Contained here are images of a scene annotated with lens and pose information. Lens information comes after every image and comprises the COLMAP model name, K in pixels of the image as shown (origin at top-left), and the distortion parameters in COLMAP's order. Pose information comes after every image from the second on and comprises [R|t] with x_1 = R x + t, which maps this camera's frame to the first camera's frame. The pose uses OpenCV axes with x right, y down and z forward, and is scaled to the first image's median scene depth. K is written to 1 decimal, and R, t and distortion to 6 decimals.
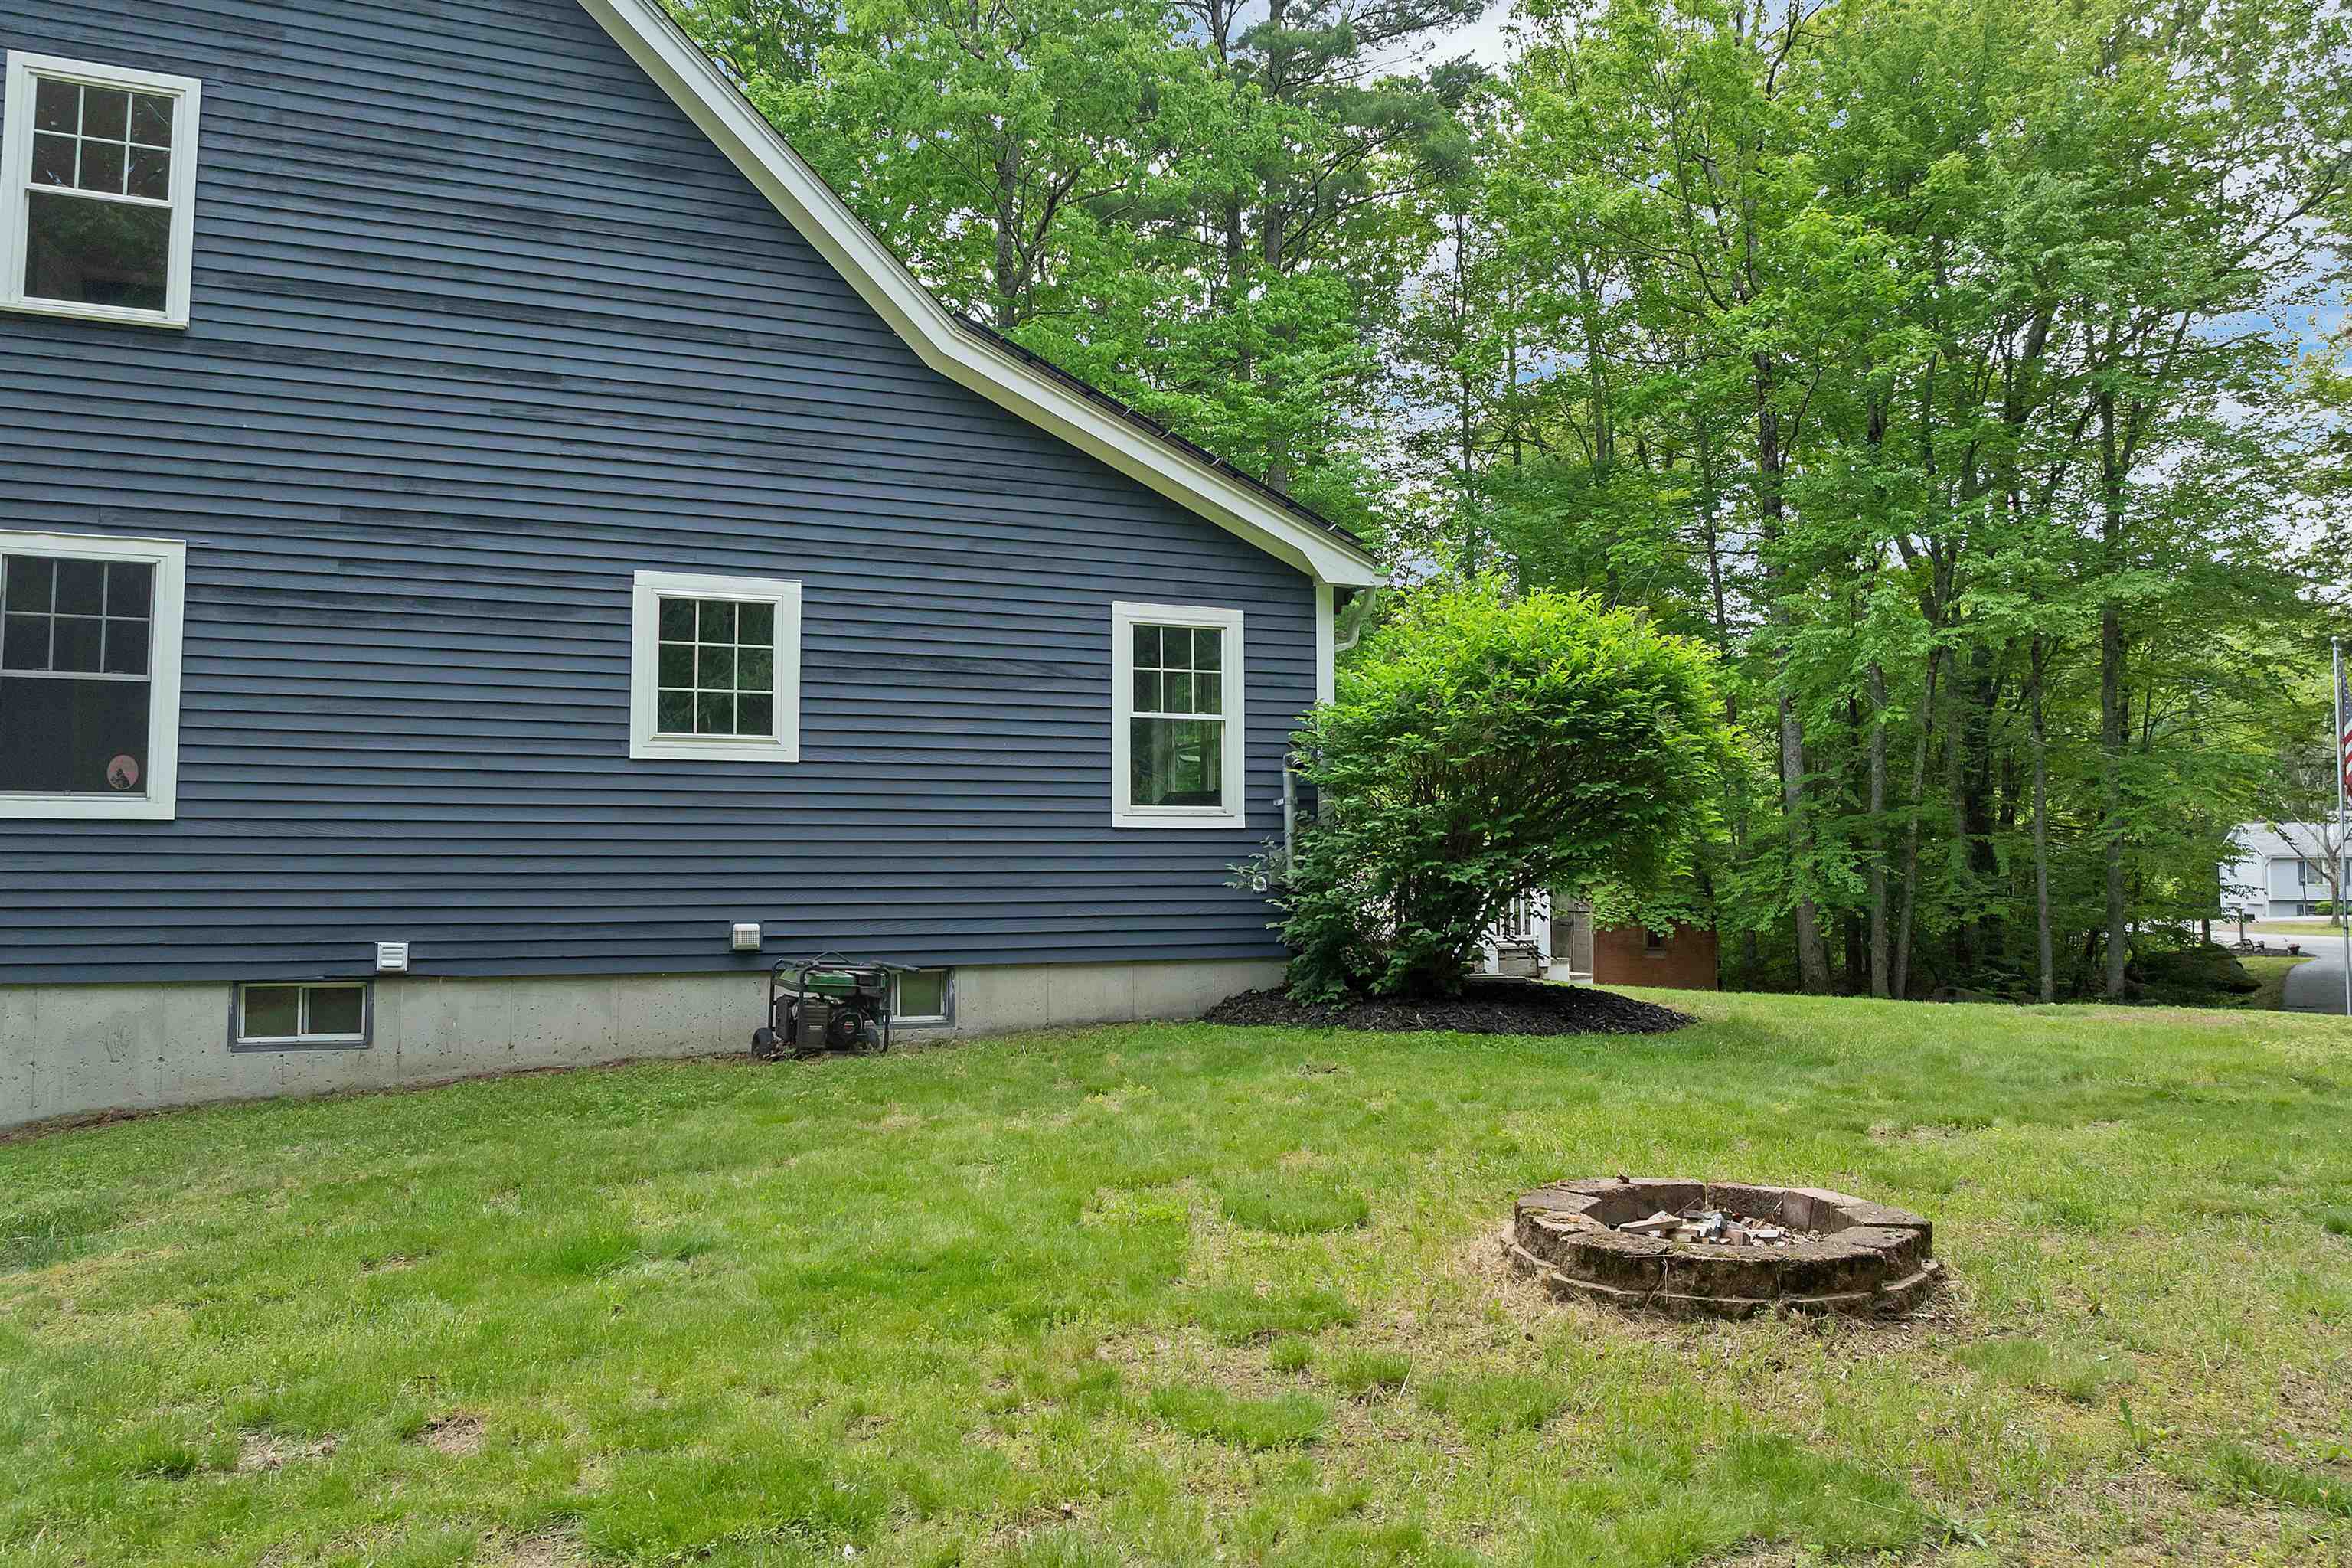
lens RADIAL K [[1685.9, 0, 1164.2], [0, 1685.9, 652.0], [0, 0, 1]] dist [-0.046934, 0.011976]
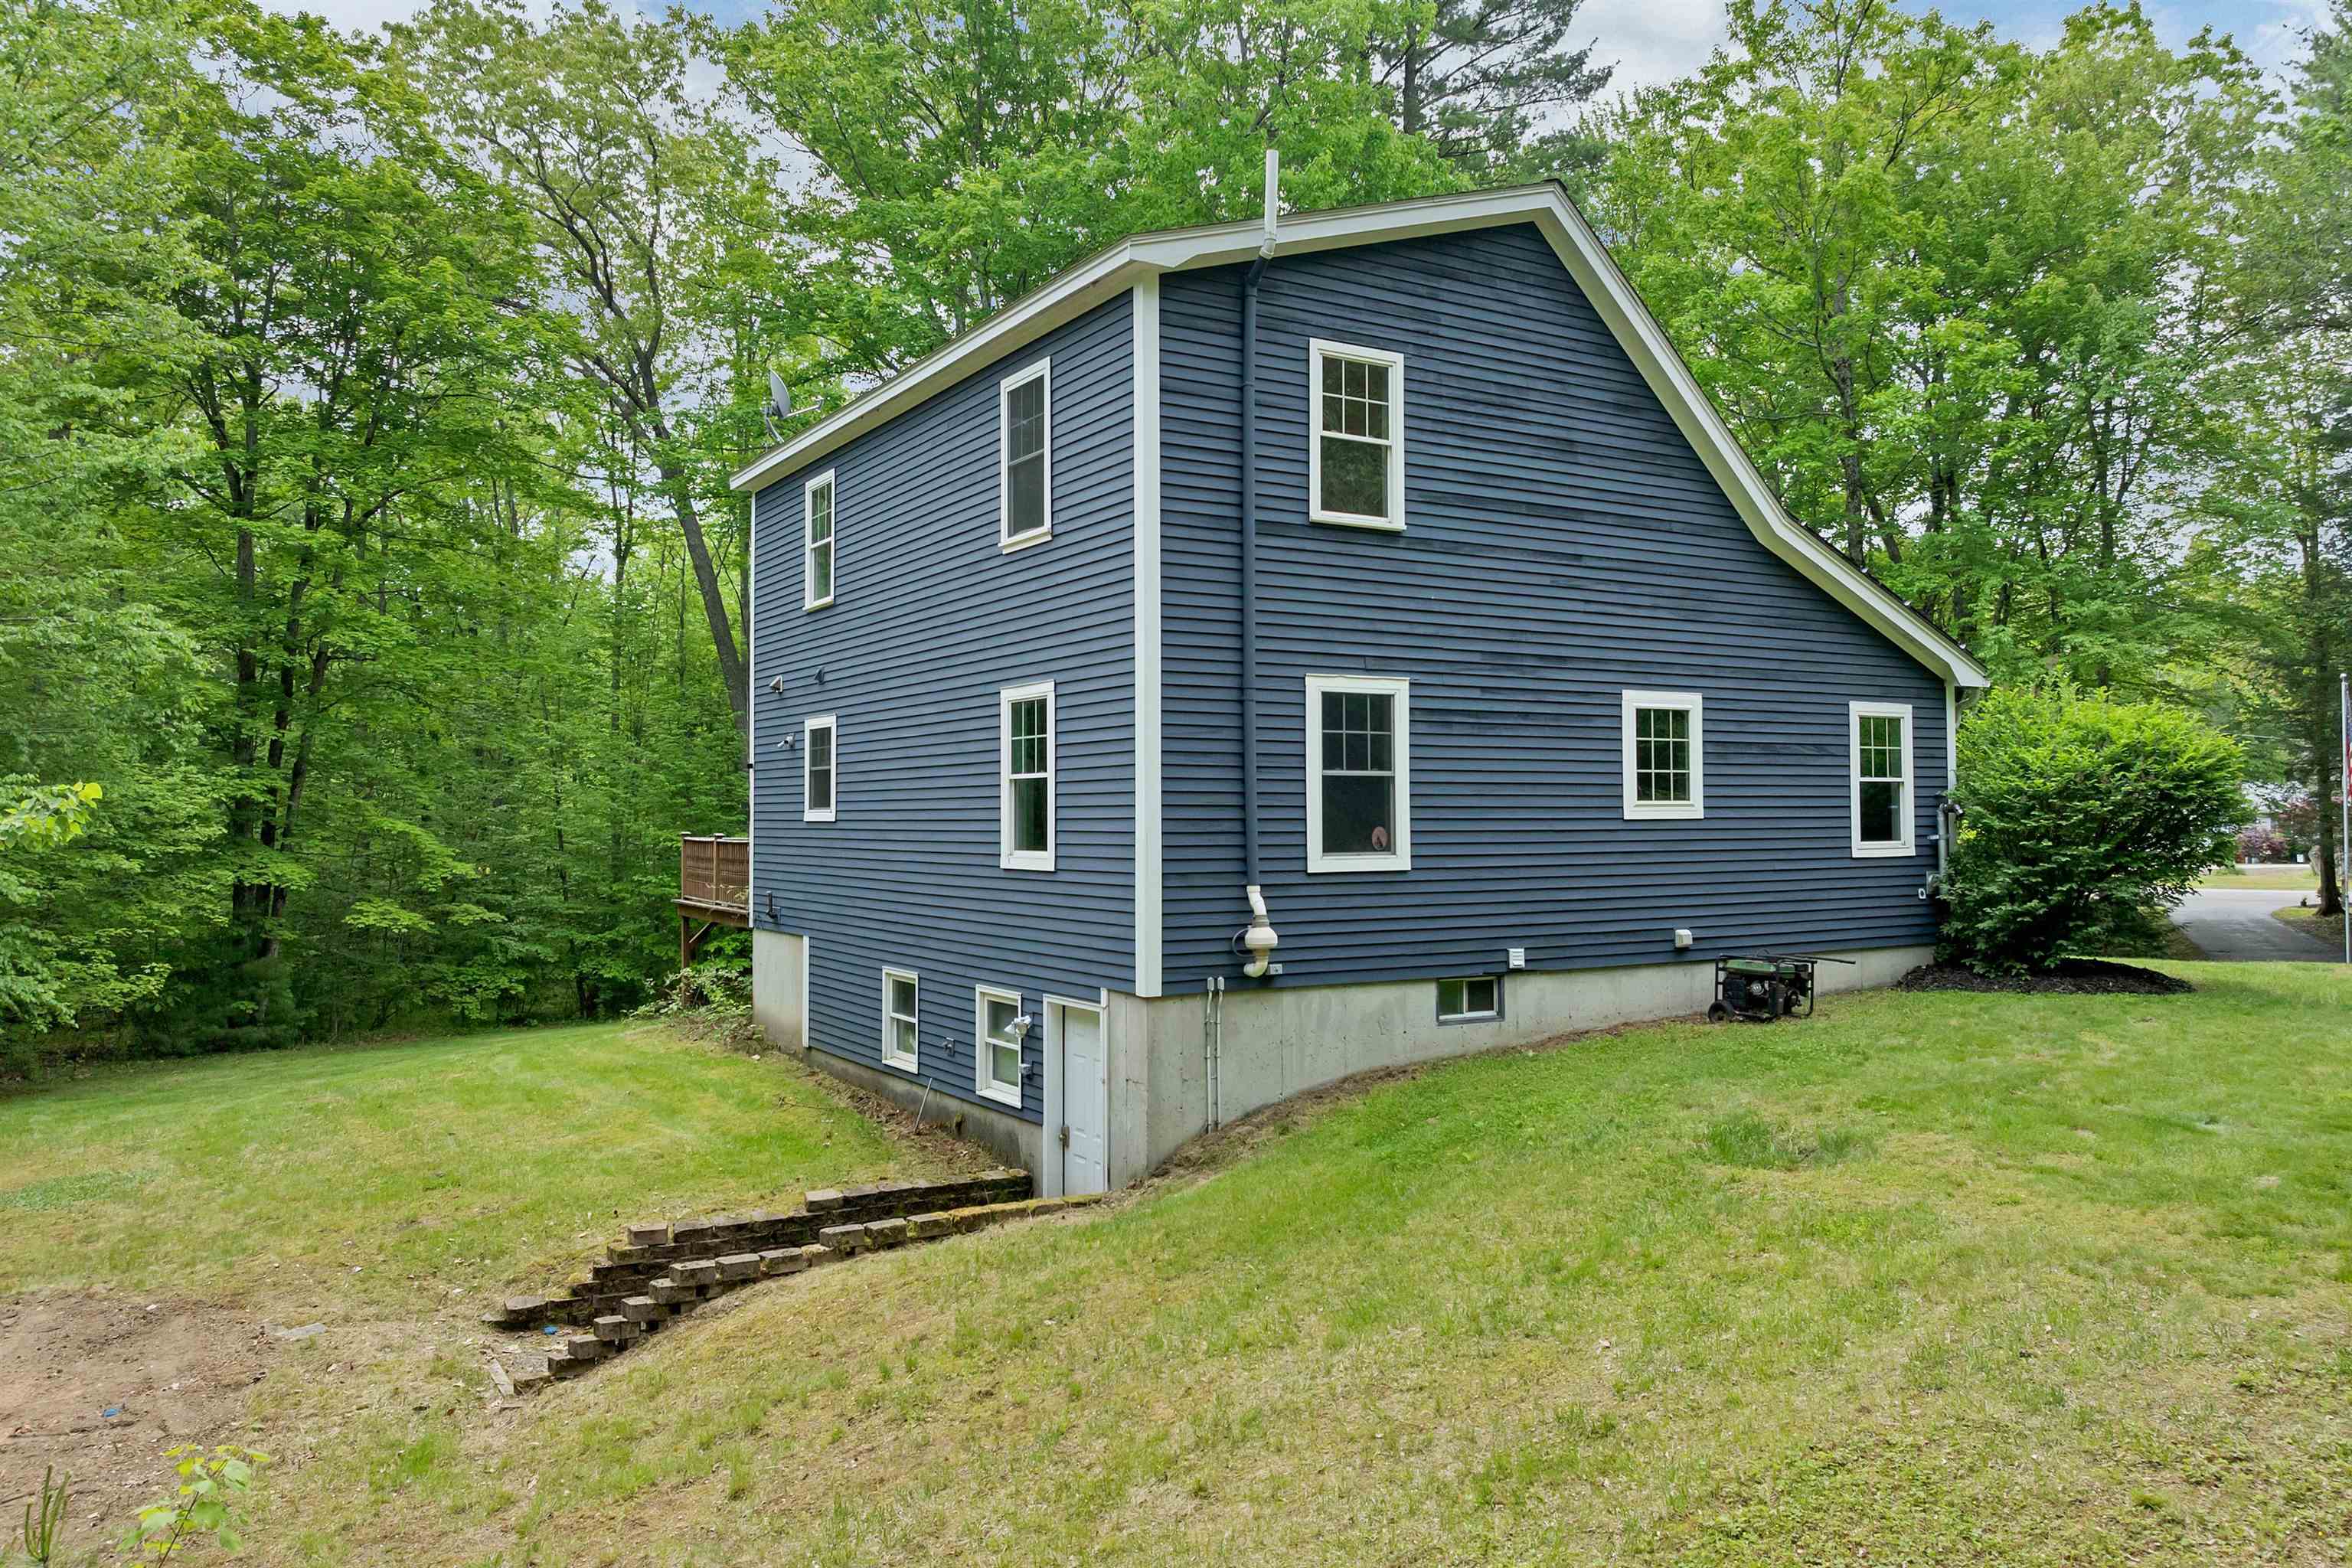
lens RADIAL K [[1685.9, 0, 1174.6], [0, 1685.9, 801.4], [0, 0, 1]] dist [-0.046934, 0.011976]
pose [[0.991915, -0.025367, 0.124343, -0.893225], [0.017985, 0.998028, 0.060135, -0.047214], [-0.125624, -0.057413, 0.990415, -0.400306]]
